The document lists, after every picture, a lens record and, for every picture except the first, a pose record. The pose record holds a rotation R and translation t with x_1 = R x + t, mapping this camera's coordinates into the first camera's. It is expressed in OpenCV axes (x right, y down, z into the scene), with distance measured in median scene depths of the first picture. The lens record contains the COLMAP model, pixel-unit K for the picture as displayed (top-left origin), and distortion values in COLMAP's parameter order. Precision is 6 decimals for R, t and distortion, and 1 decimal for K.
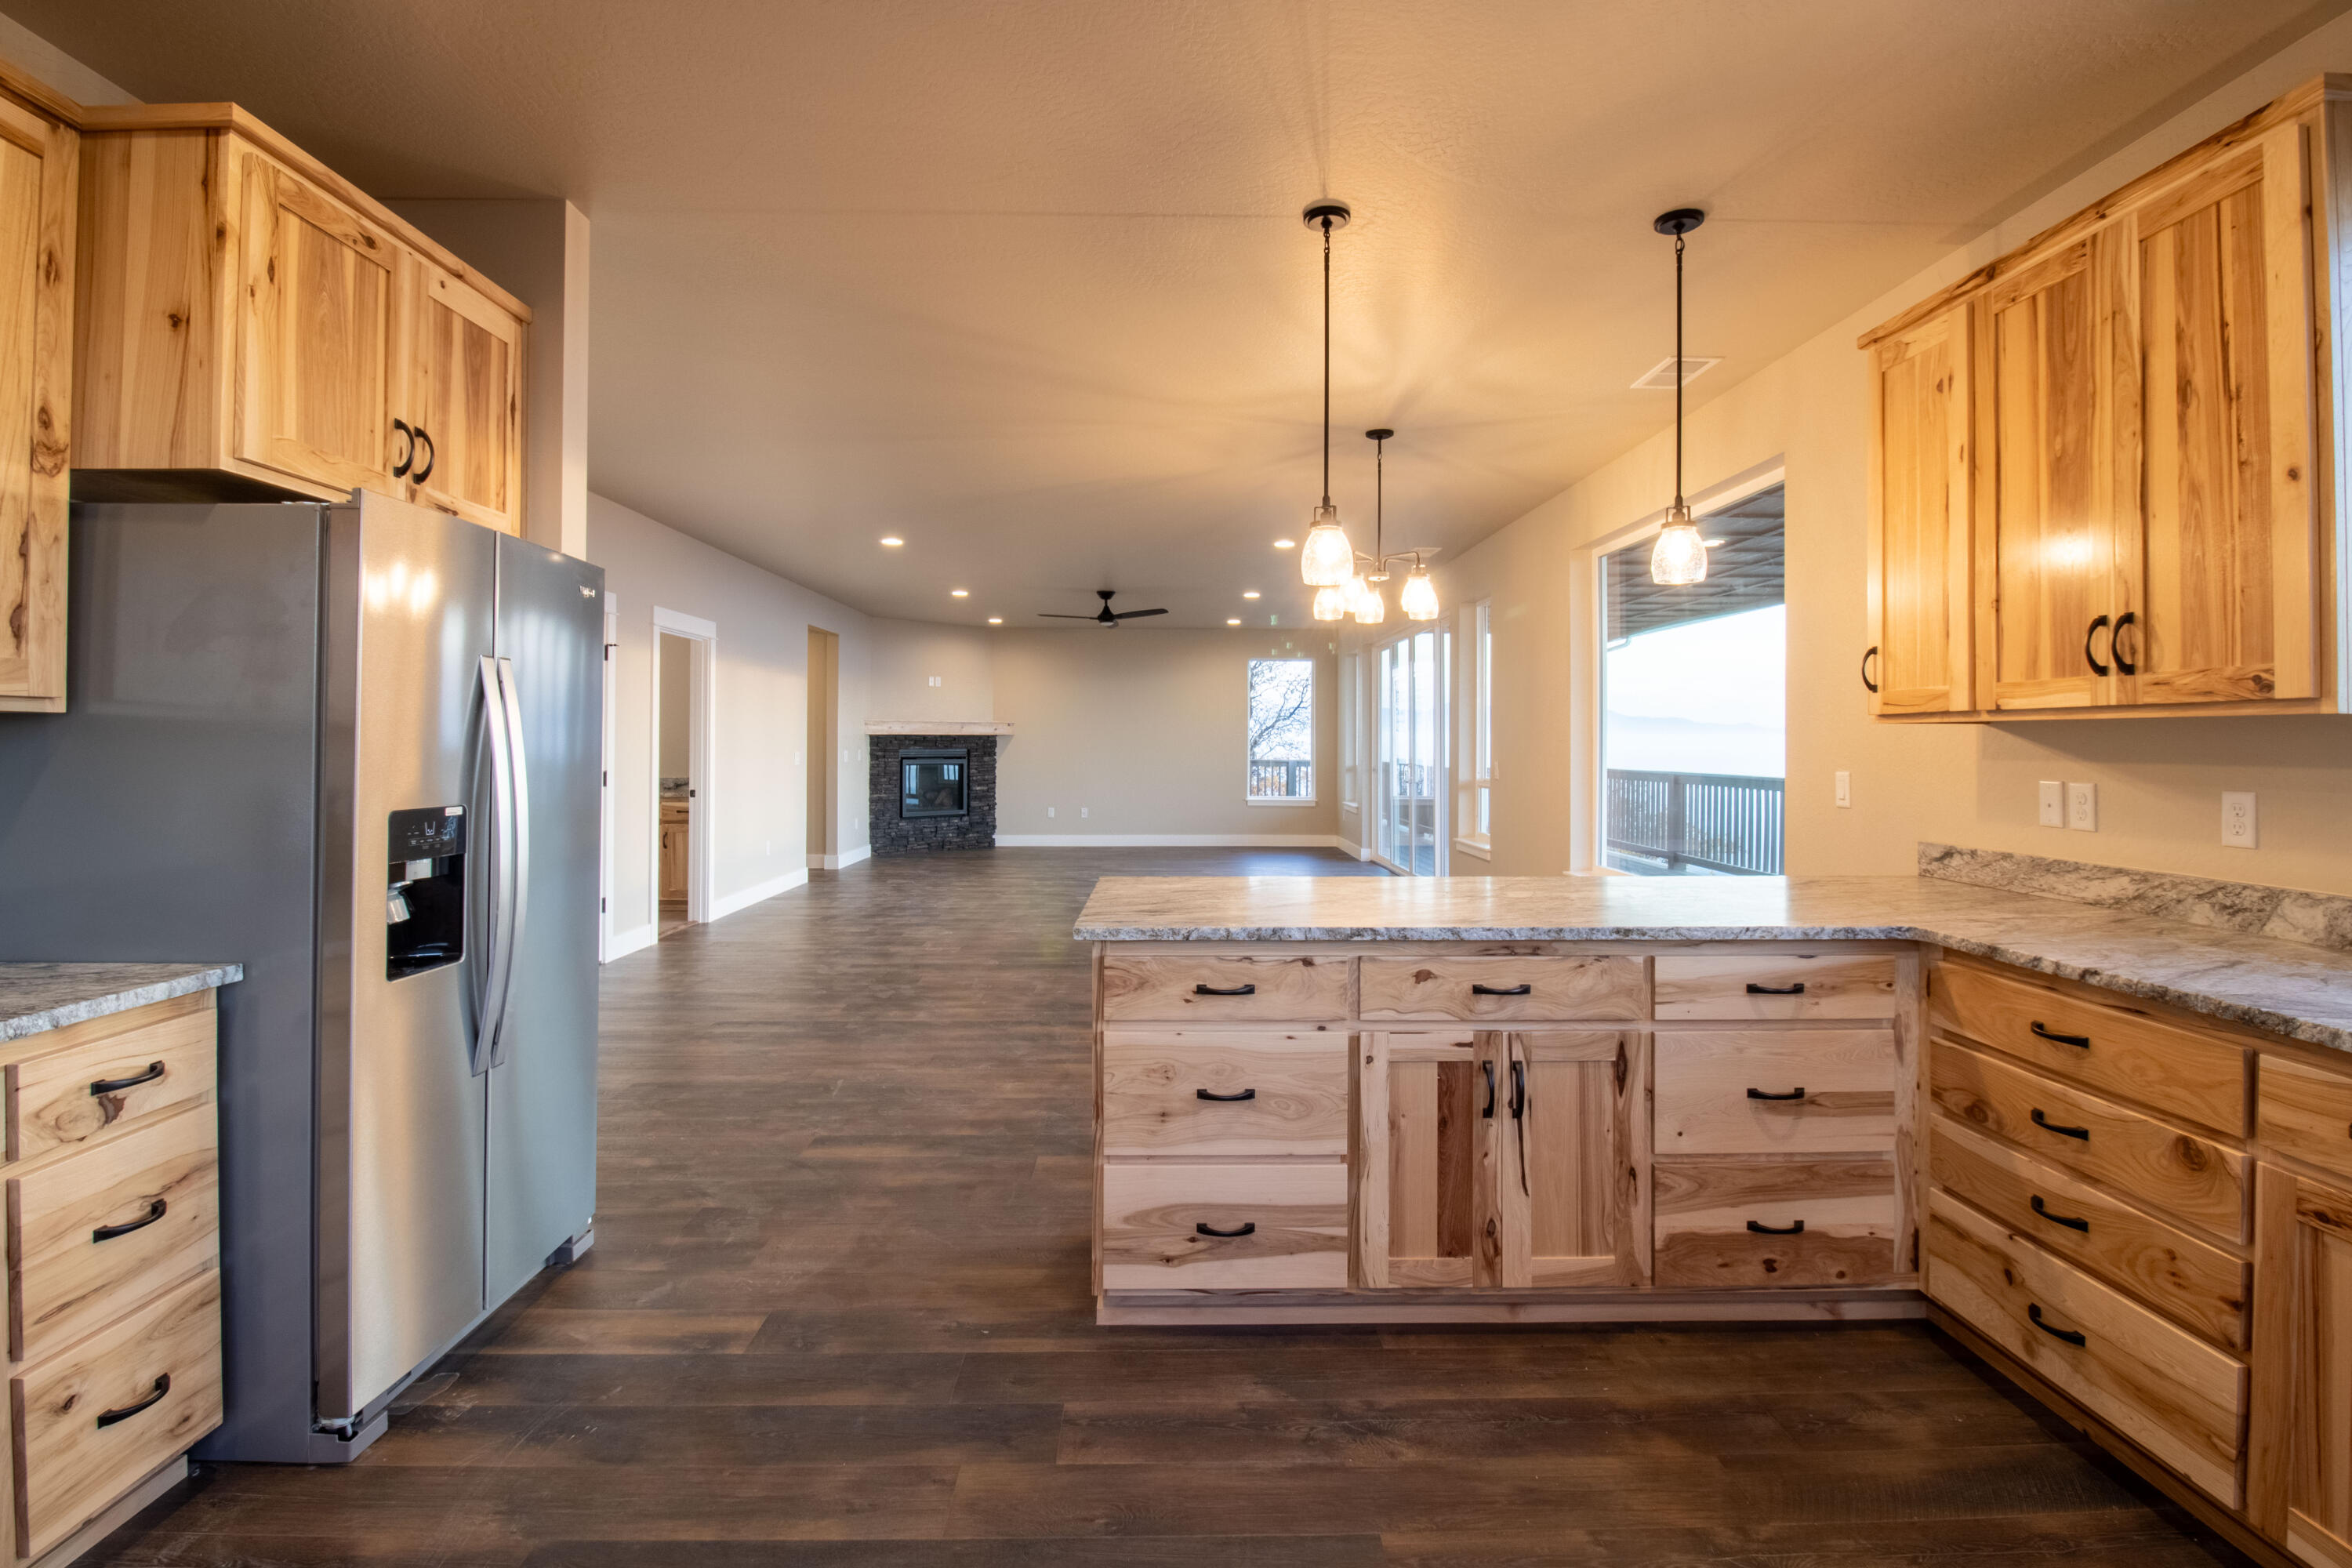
lens RADIAL K [[1088.1, 0, 1166.9], [0, 1088.1, 734.5], [0, 0, 1]] dist [-0.021028, -0.004929]
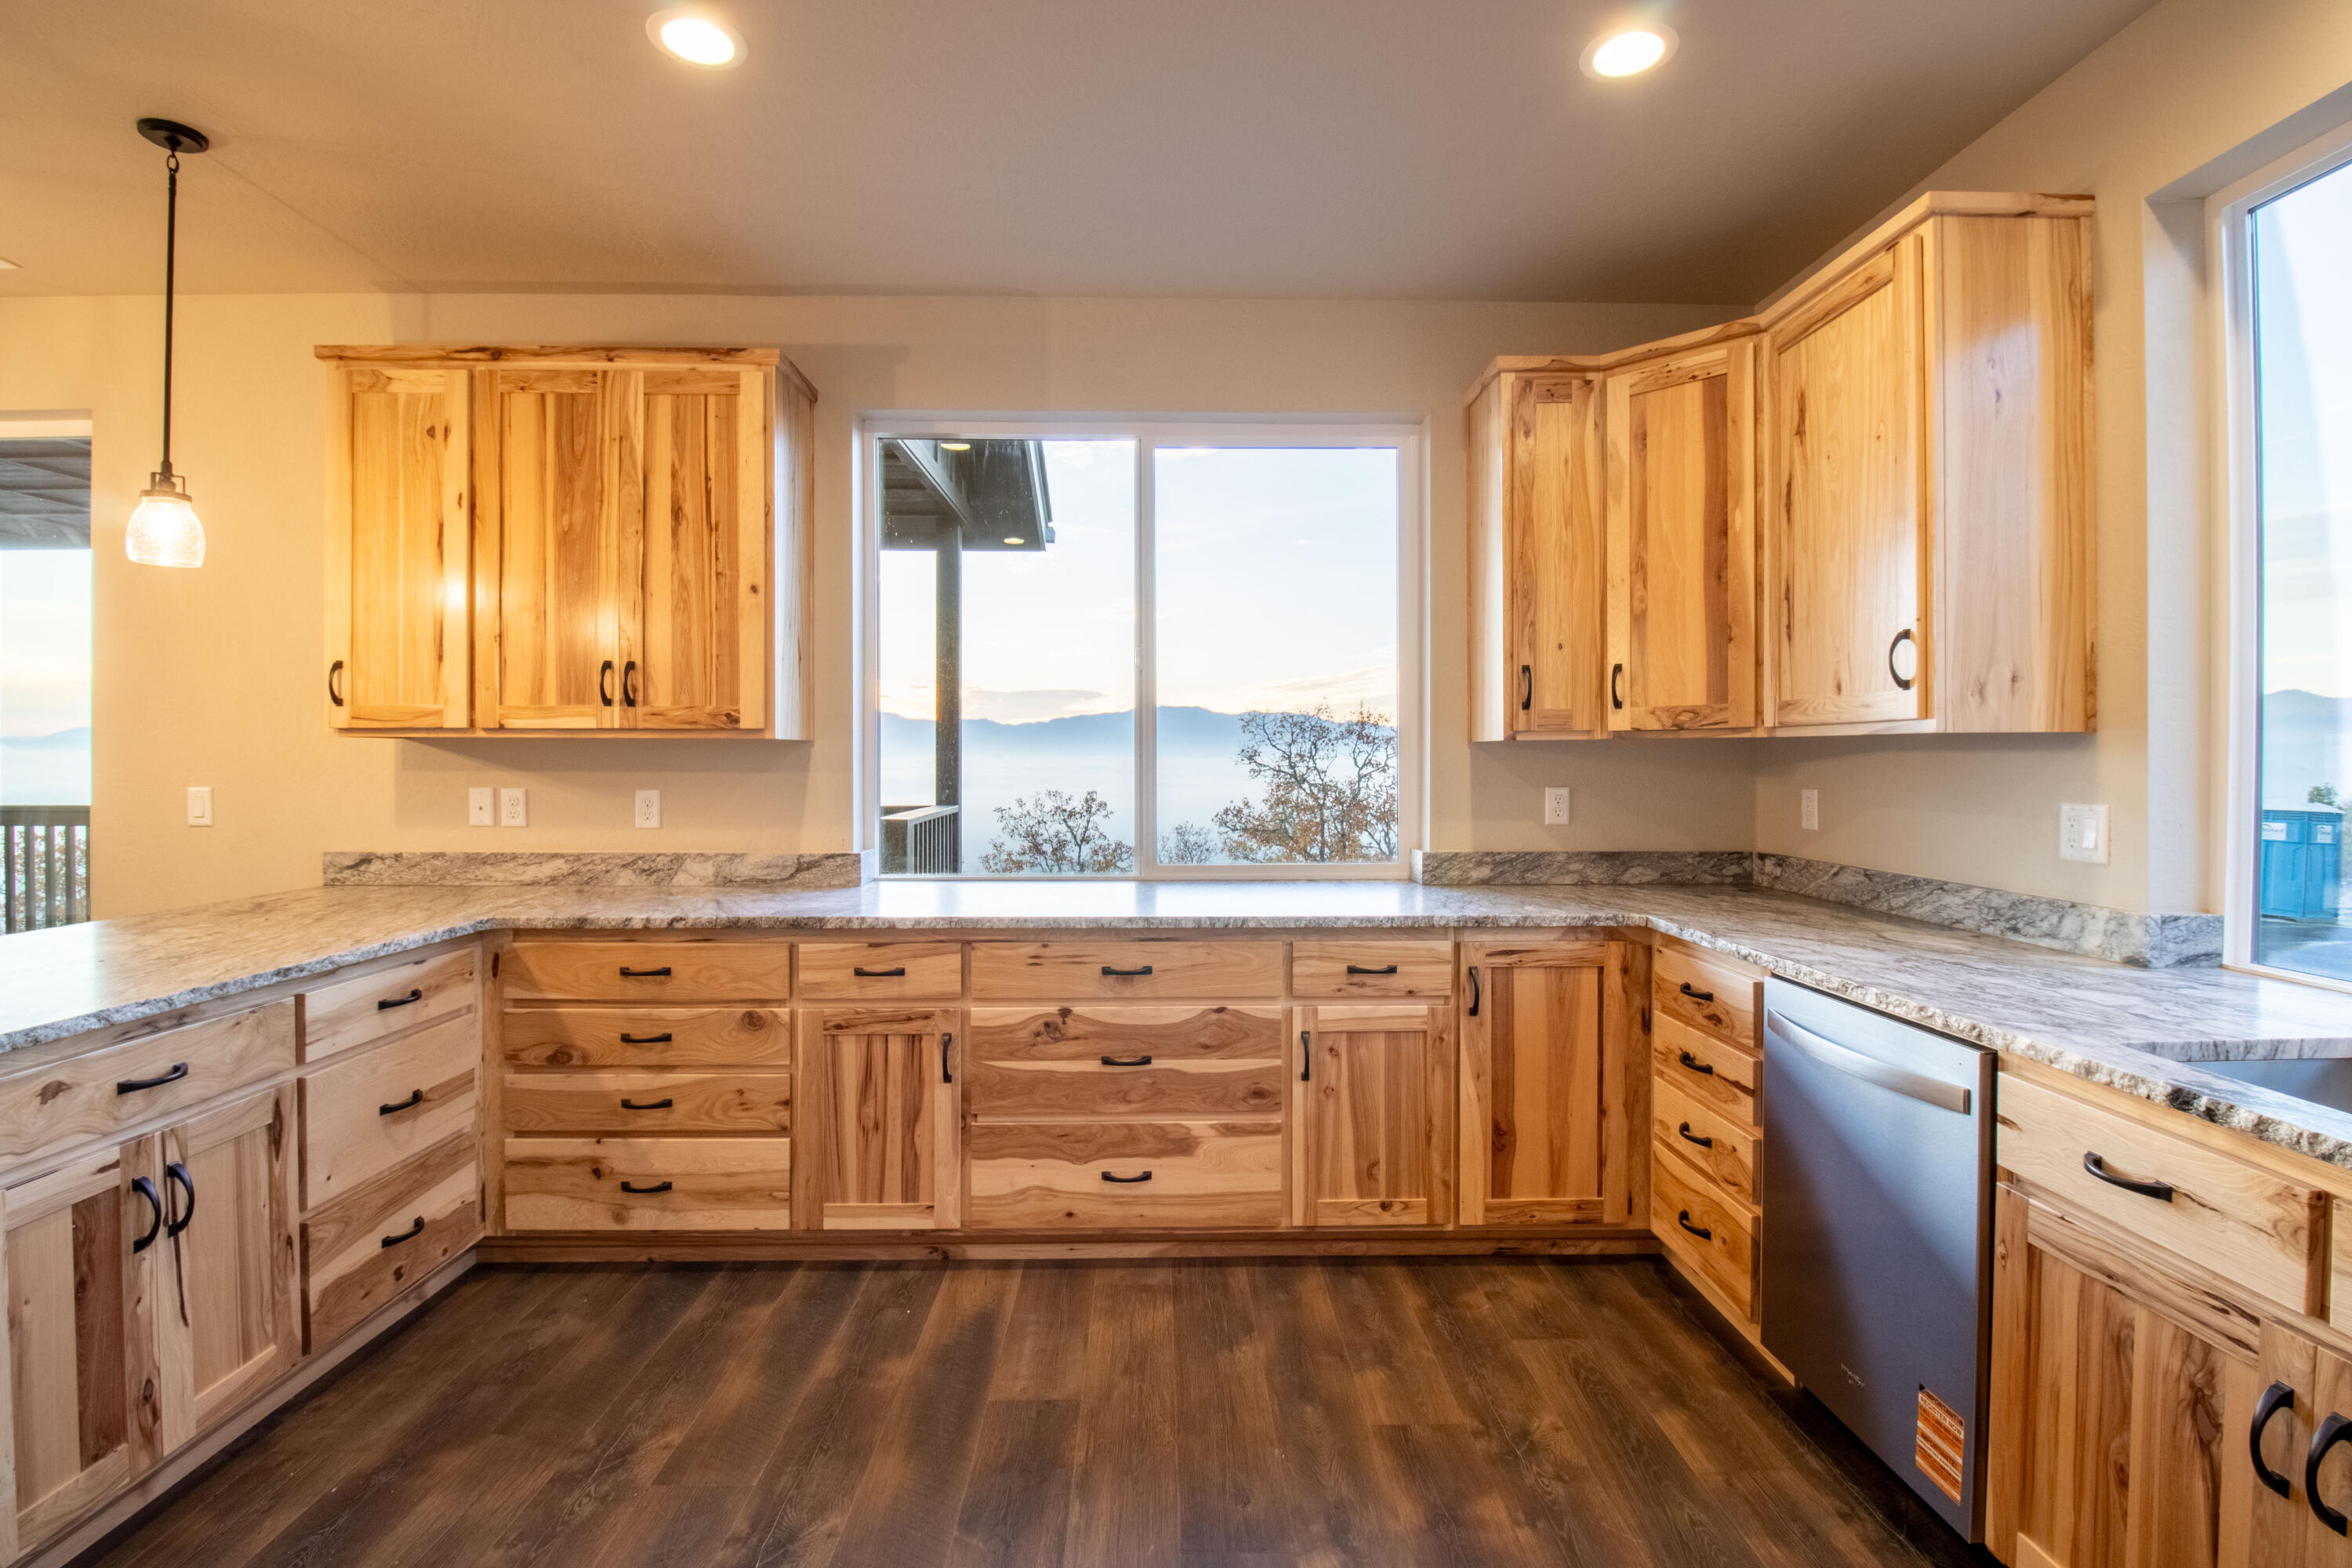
lens RADIAL K [[1088.1, 0, 1170.8], [0, 1088.1, 760.2], [0, 0, 1]] dist [-0.021028, -0.004929]
pose [[-0.005463, -0.006929, 0.999961, -0.450168], [-0.008719, 0.999938, 0.006881, -0.002580], [-0.999947, -0.008681, -0.005523, 0.284864]]
